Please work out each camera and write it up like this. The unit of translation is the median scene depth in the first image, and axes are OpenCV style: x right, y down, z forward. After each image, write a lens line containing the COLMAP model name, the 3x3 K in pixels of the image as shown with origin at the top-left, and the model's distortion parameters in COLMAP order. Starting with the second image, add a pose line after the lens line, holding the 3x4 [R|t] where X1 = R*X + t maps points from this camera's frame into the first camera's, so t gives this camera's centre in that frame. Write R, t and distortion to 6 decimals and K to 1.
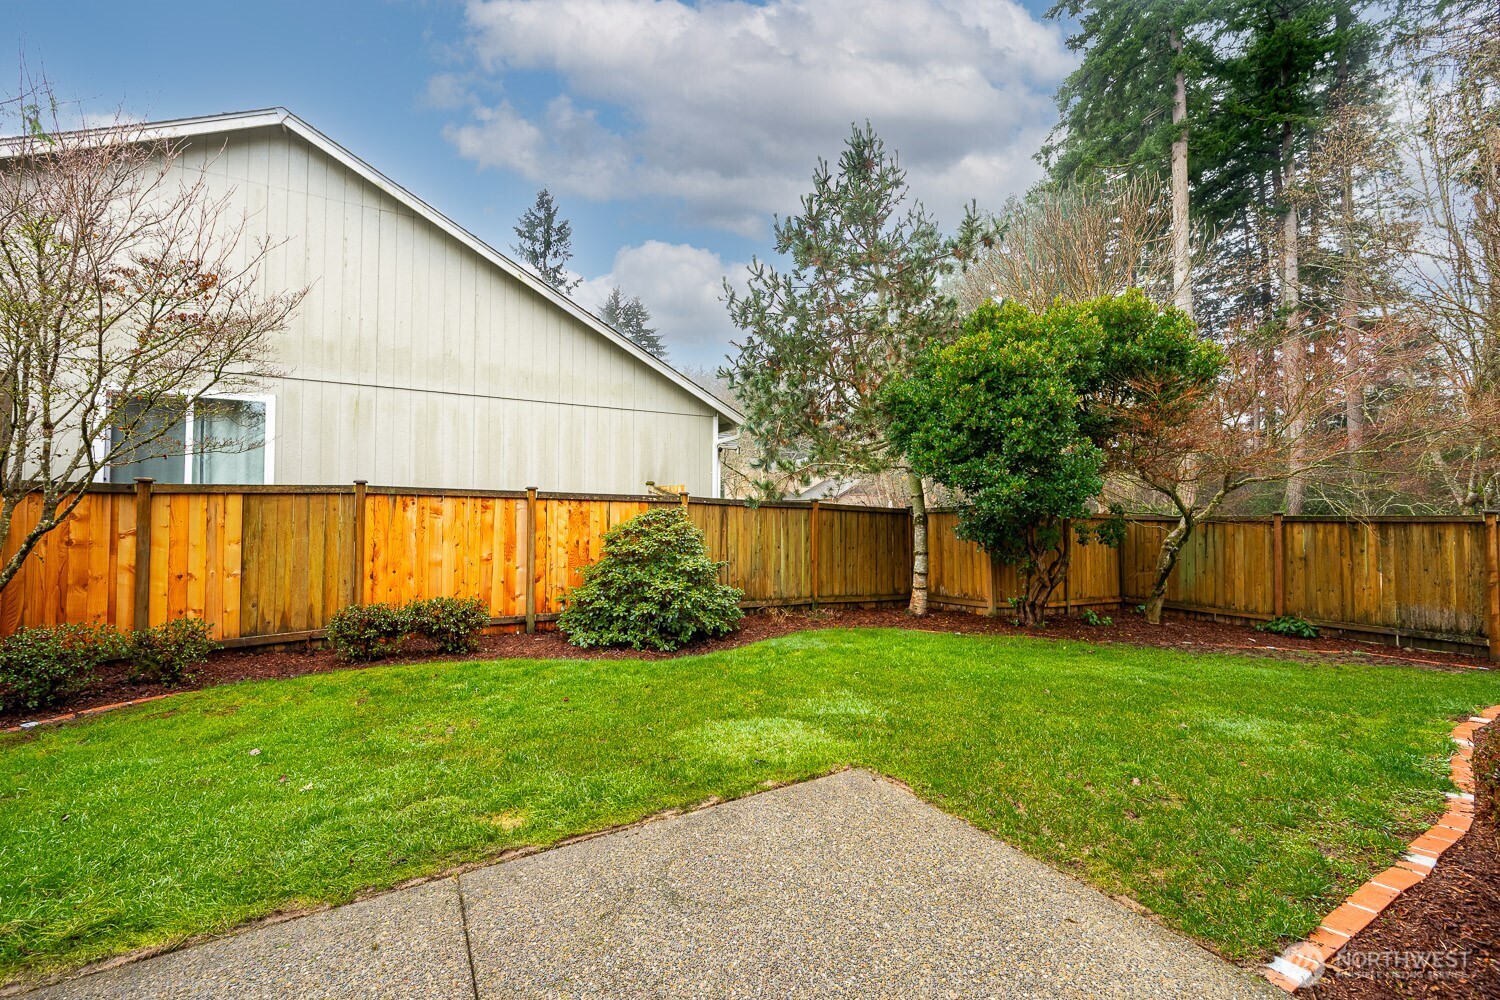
lens RADIAL K [[604.6, 0, 746.7], [0, 604.6, 497.7], [0, 0, 1]] dist [-0.000855, 0.000103]
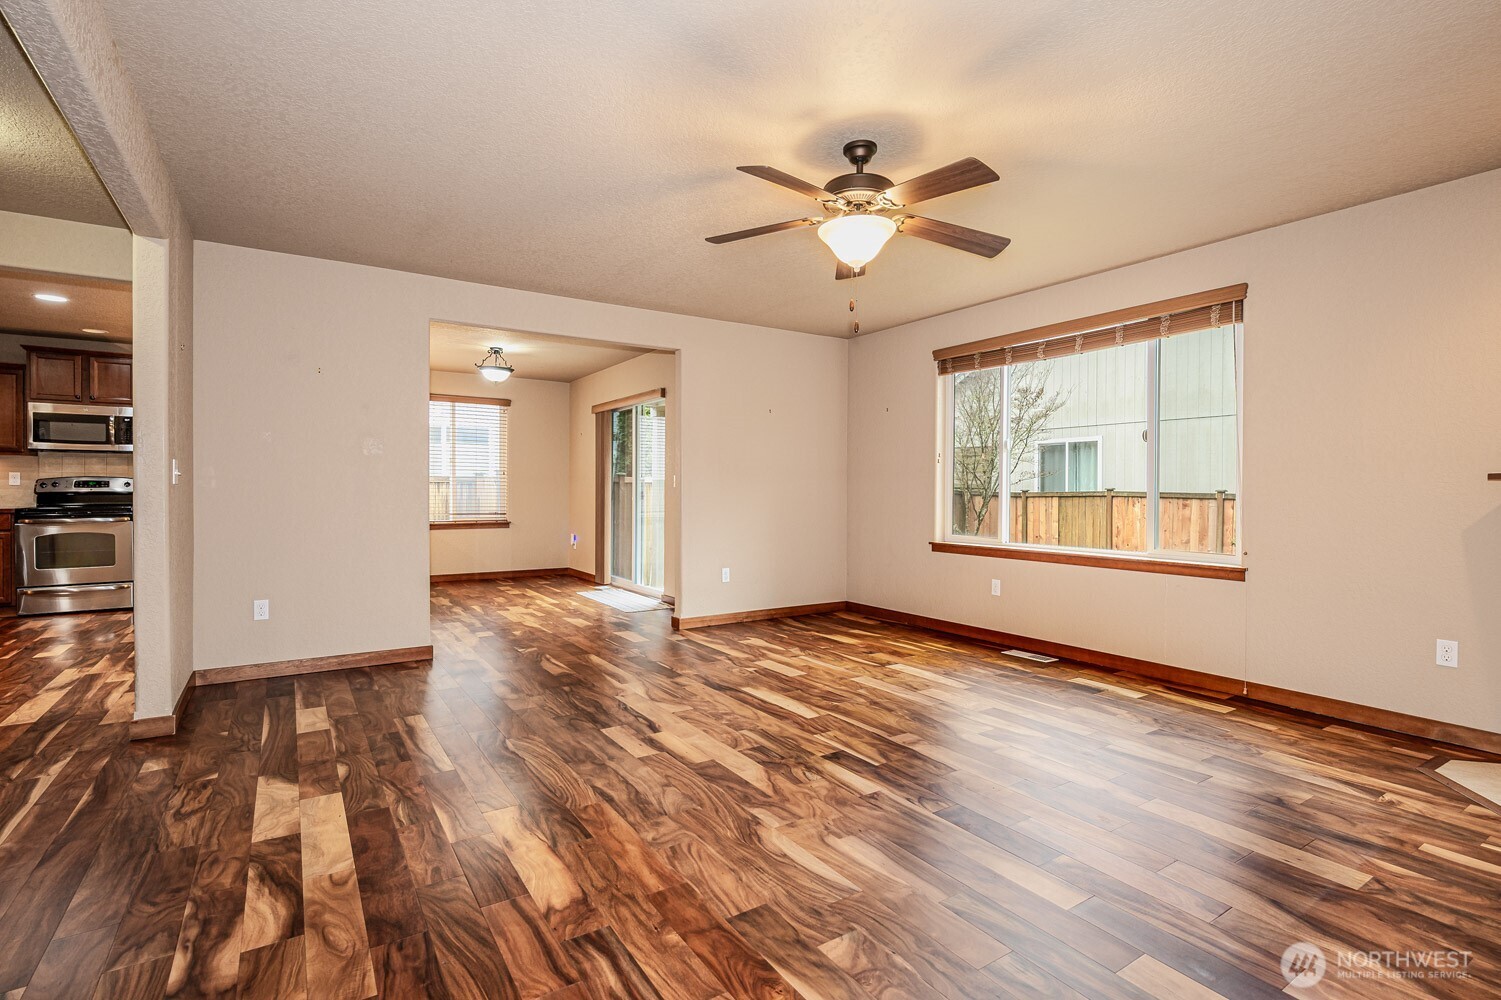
lens RADIAL K [[709.0, 0, 750.5], [0, 709.0, 500.0], [0, 0, 1]] dist [-0.001169, -0.000317]
pose [[0.053044, 0.013463, -0.998501, 1.189145], [0.023129, 0.999624, 0.014707, -0.044730], [0.998324, -0.023874, 0.052713, -0.087434]]
